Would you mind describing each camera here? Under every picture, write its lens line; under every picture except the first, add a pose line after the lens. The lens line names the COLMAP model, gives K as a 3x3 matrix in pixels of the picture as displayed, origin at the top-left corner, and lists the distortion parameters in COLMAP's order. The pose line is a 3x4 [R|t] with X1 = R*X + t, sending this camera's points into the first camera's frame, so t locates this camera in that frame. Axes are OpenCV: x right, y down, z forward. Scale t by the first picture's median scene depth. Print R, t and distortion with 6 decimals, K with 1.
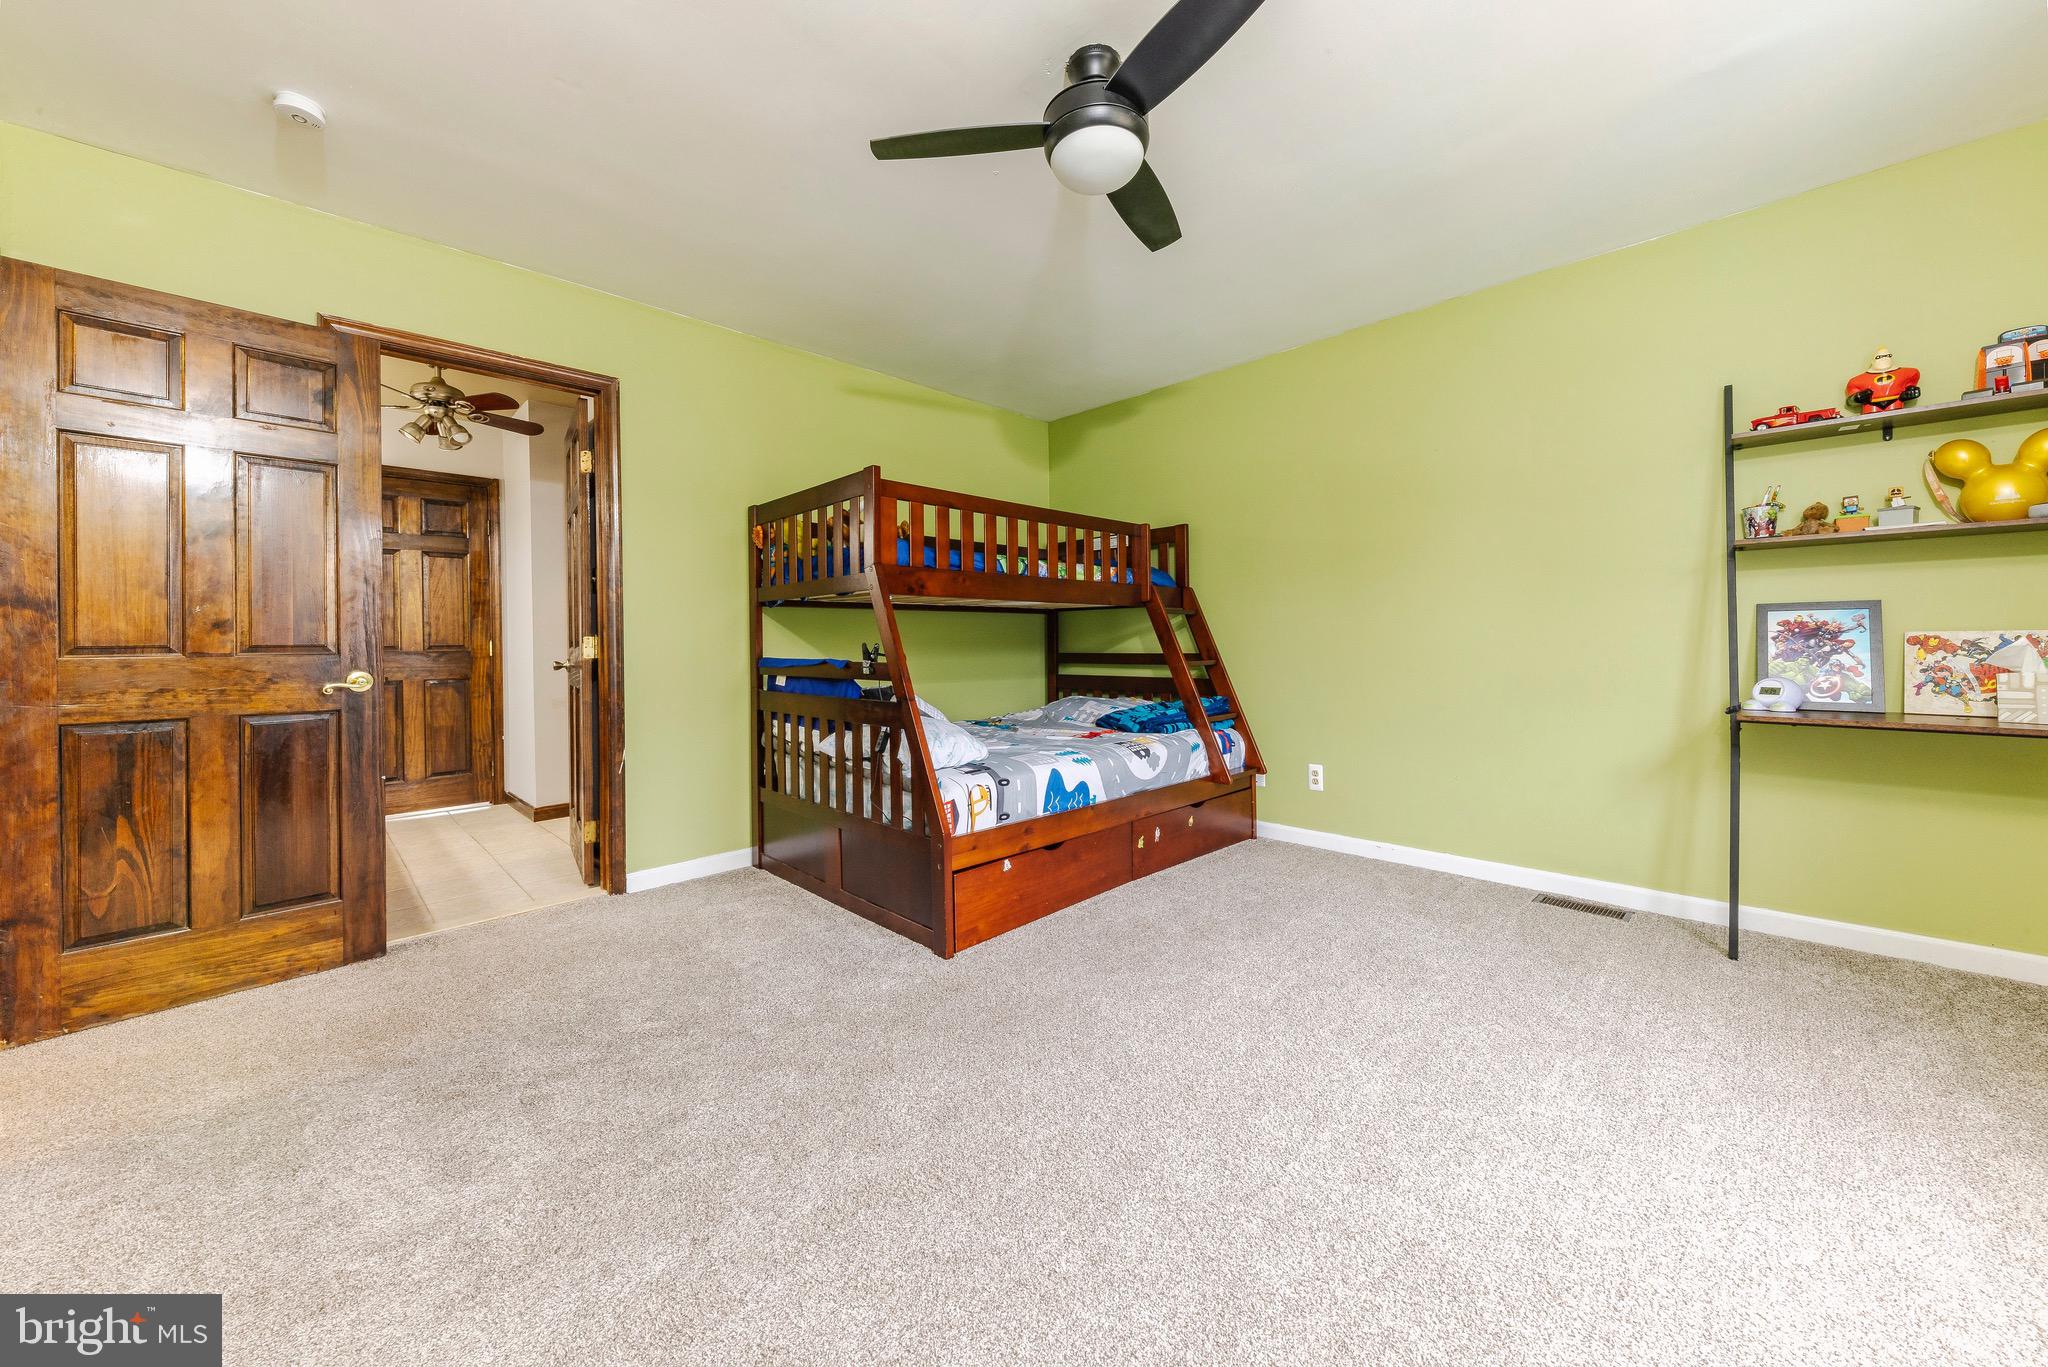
lens RADIAL K [[719.6, 0, 1026.7], [0, 719.6, 648.7], [0, 0, 1]] dist [0.002879, -0.002323]
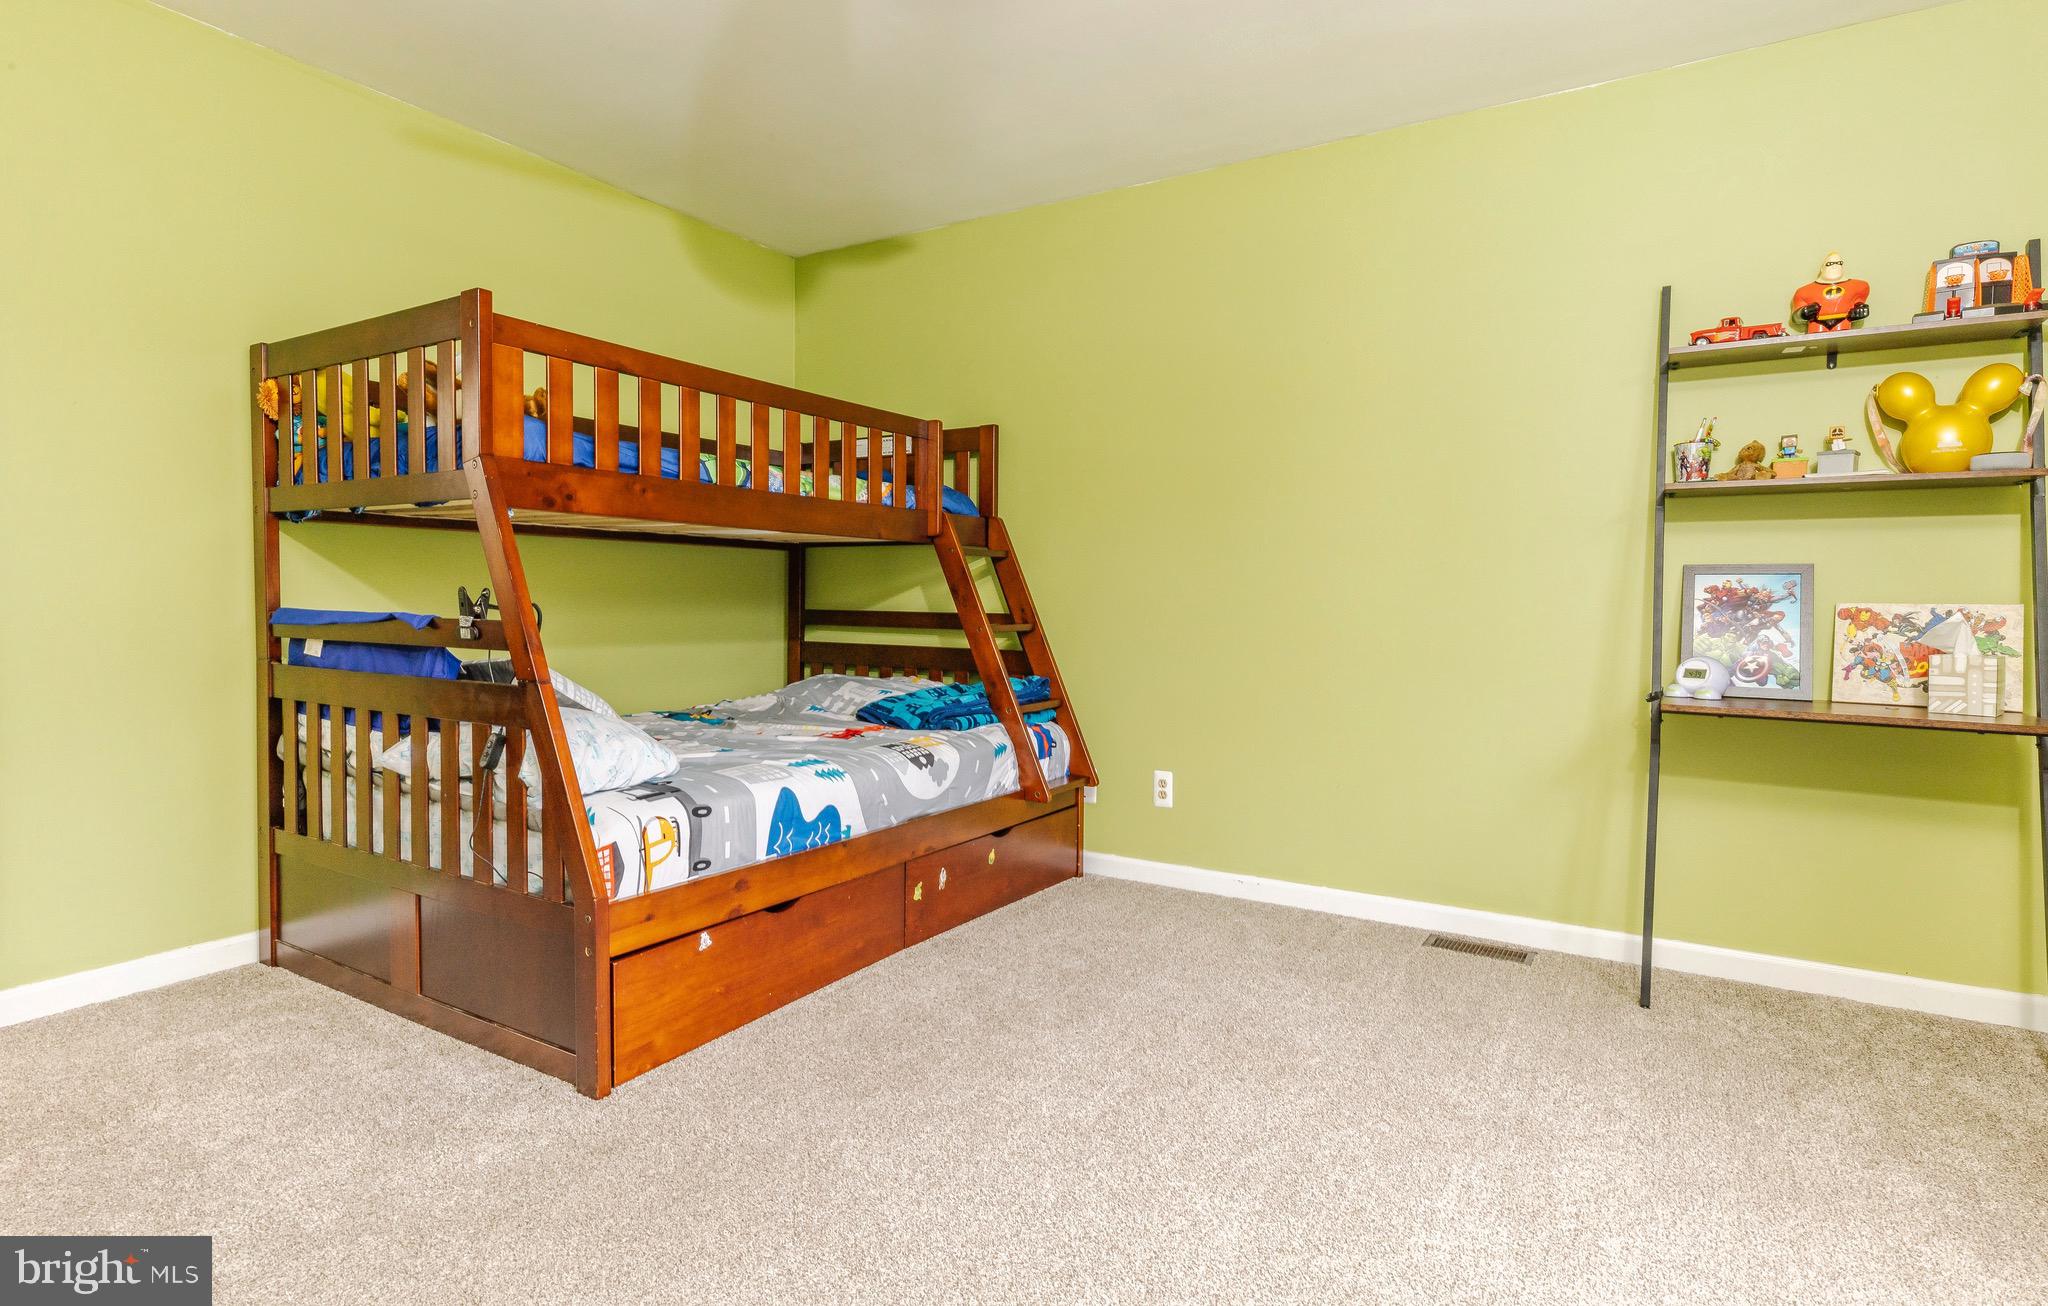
lens RADIAL K [[1022.9, 0, 1021.4], [0, 1022.9, 642.4], [0, 0, 1]] dist [0.016694, 0.004314]
pose [[0.971346, 0.011296, 0.237400, 0.025552], [-0.019967, 0.999217, 0.034150, -0.000509], [-0.236828, -0.037911, 0.970812, 0.058486]]
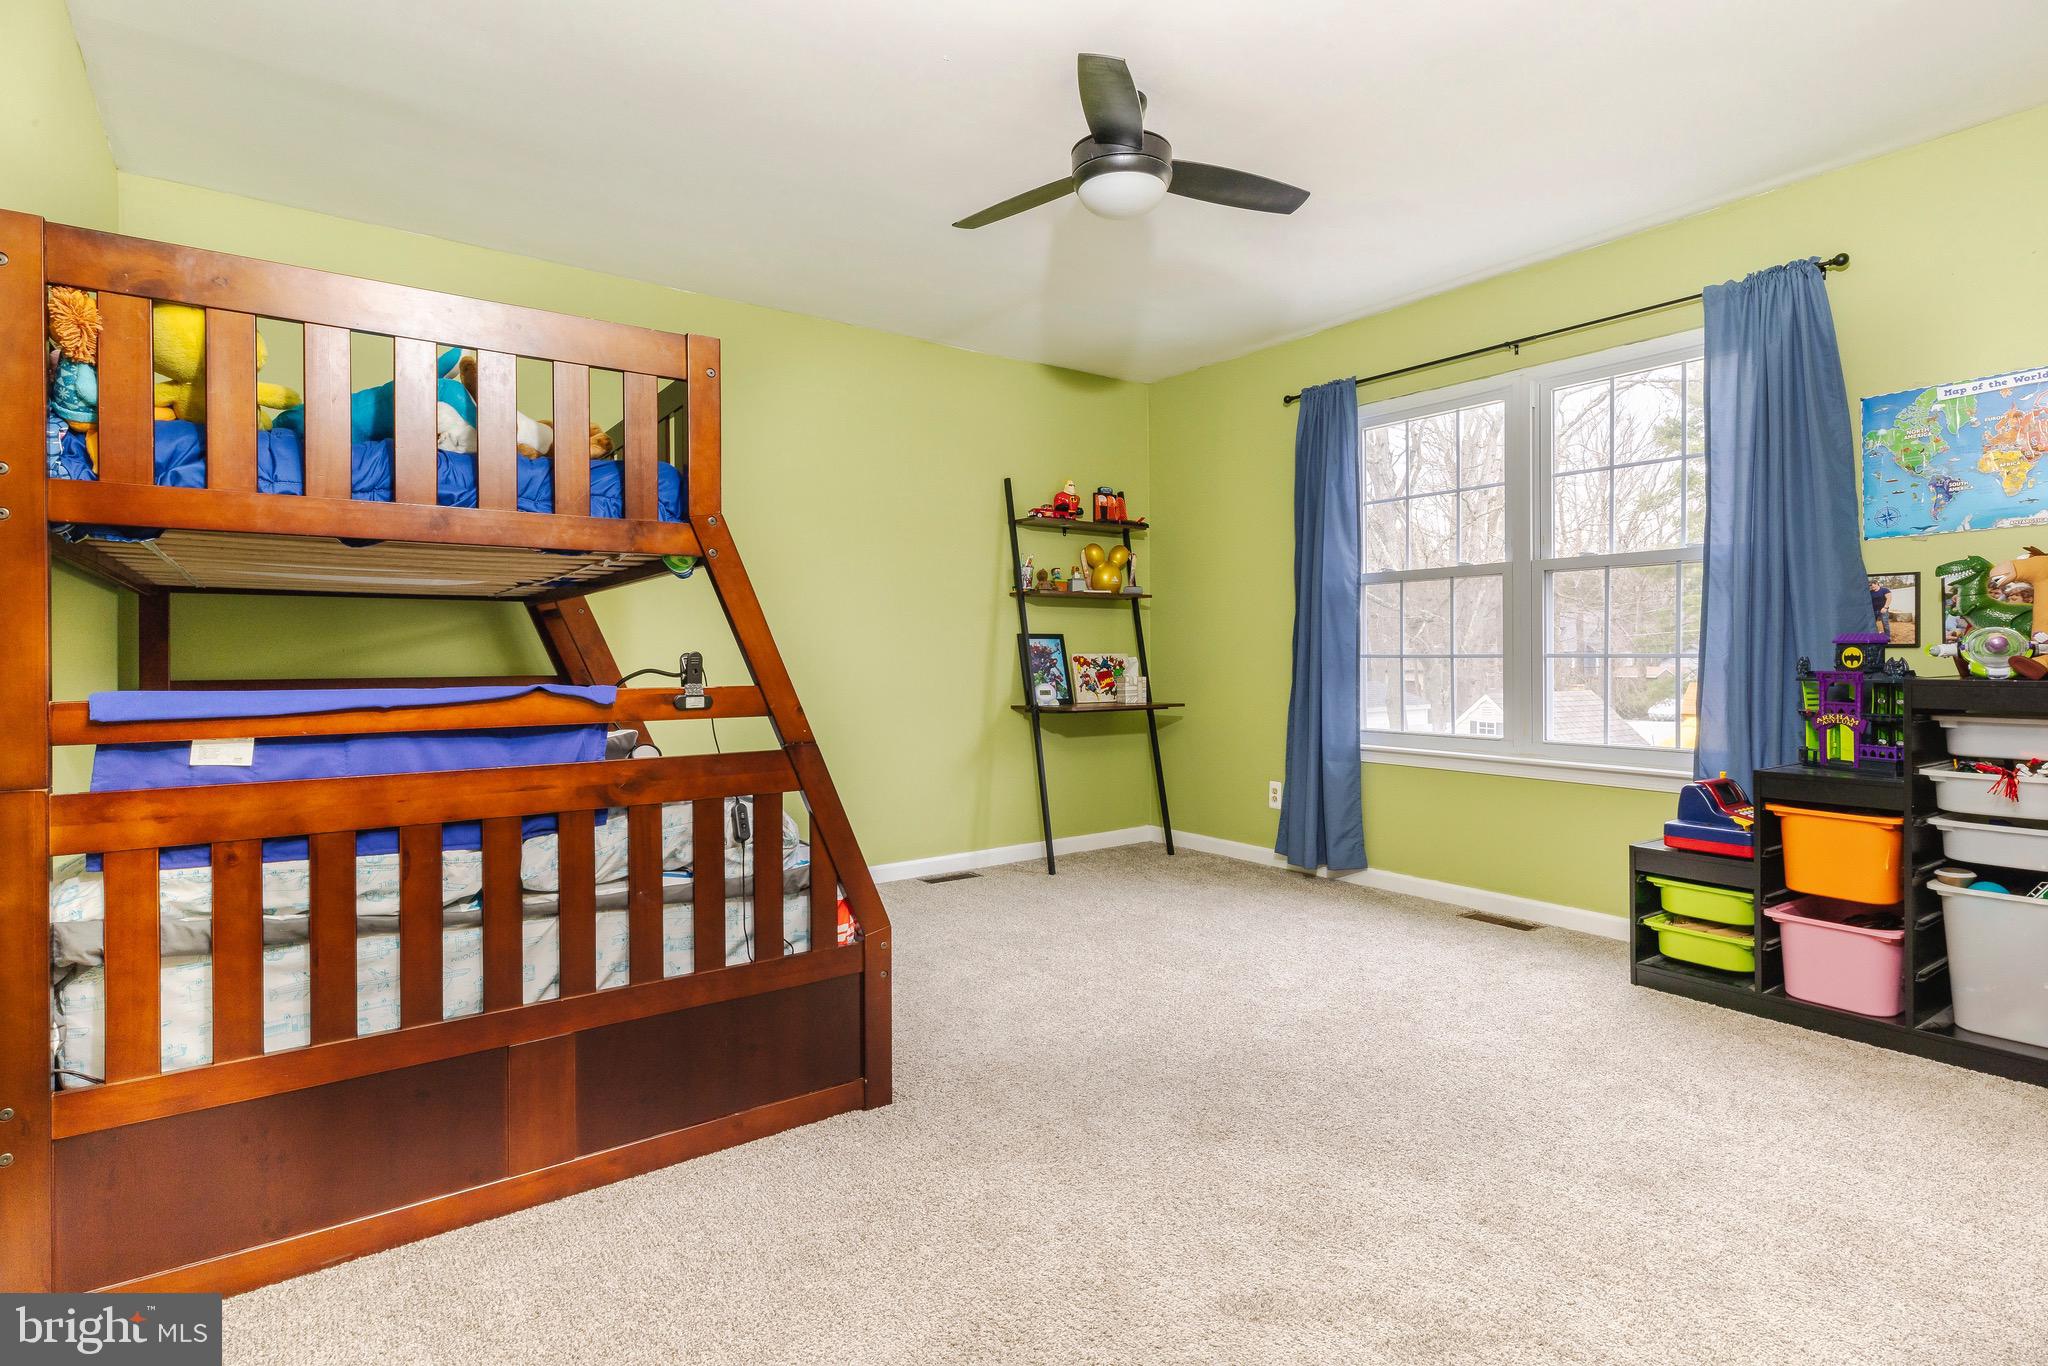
lens RADIAL K [[1003.8, 0, 1021.7], [0, 1003.8, 662.9], [0, 0, 1]] dist [-0.001761, -0.000111]
pose [[0.176061, 0.003014, 0.984375, -0.968715], [0.005878, 0.999974, -0.004113, 0.005651], [-0.984362, 0.006511, 0.176039, 0.649840]]
